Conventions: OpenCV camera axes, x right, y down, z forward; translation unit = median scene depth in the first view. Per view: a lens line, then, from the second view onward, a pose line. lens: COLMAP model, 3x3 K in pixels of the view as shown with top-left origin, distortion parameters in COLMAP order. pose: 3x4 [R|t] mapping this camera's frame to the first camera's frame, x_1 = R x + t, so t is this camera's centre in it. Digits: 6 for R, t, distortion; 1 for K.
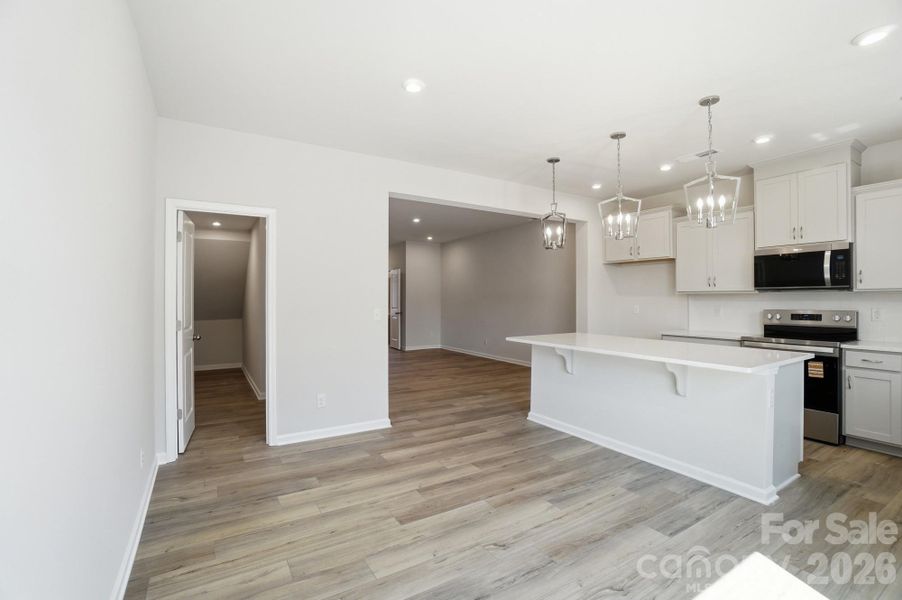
lens RADIAL K [[402.4, 0, 456.4], [0, 402.4, 303.4], [0, 0, 1]] dist [-0.036102, 0.004975]
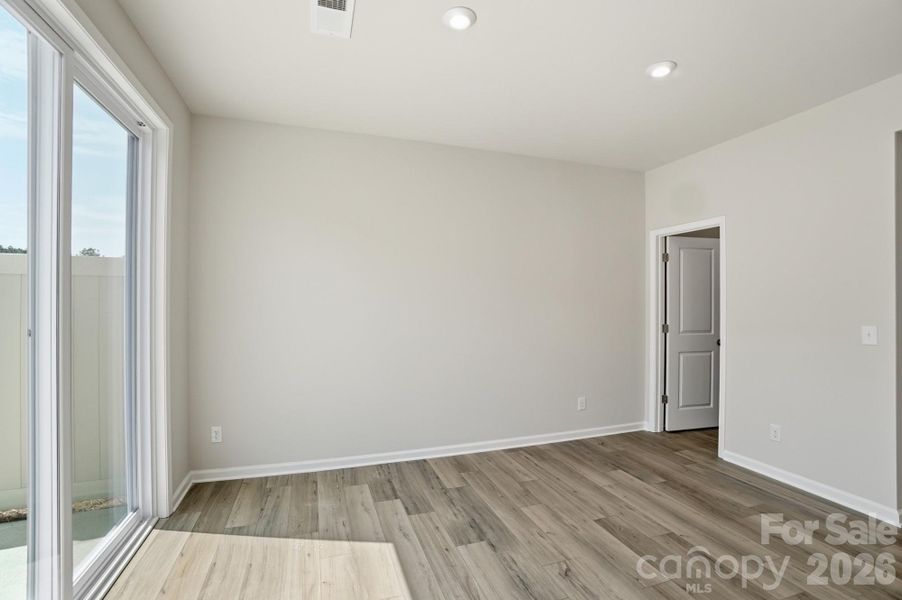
lens RADIAL K [[402.4, 0, 447.3], [0, 402.4, 296.2], [0, 0, 1]] dist [-0.036102, 0.004975]
pose [[-0.238620, -0.025741, -0.970772, 0.880715], [-0.007718, 0.999667, -0.024610, -0.022755], [0.971082, 0.001620, -0.238739, 0.747204]]
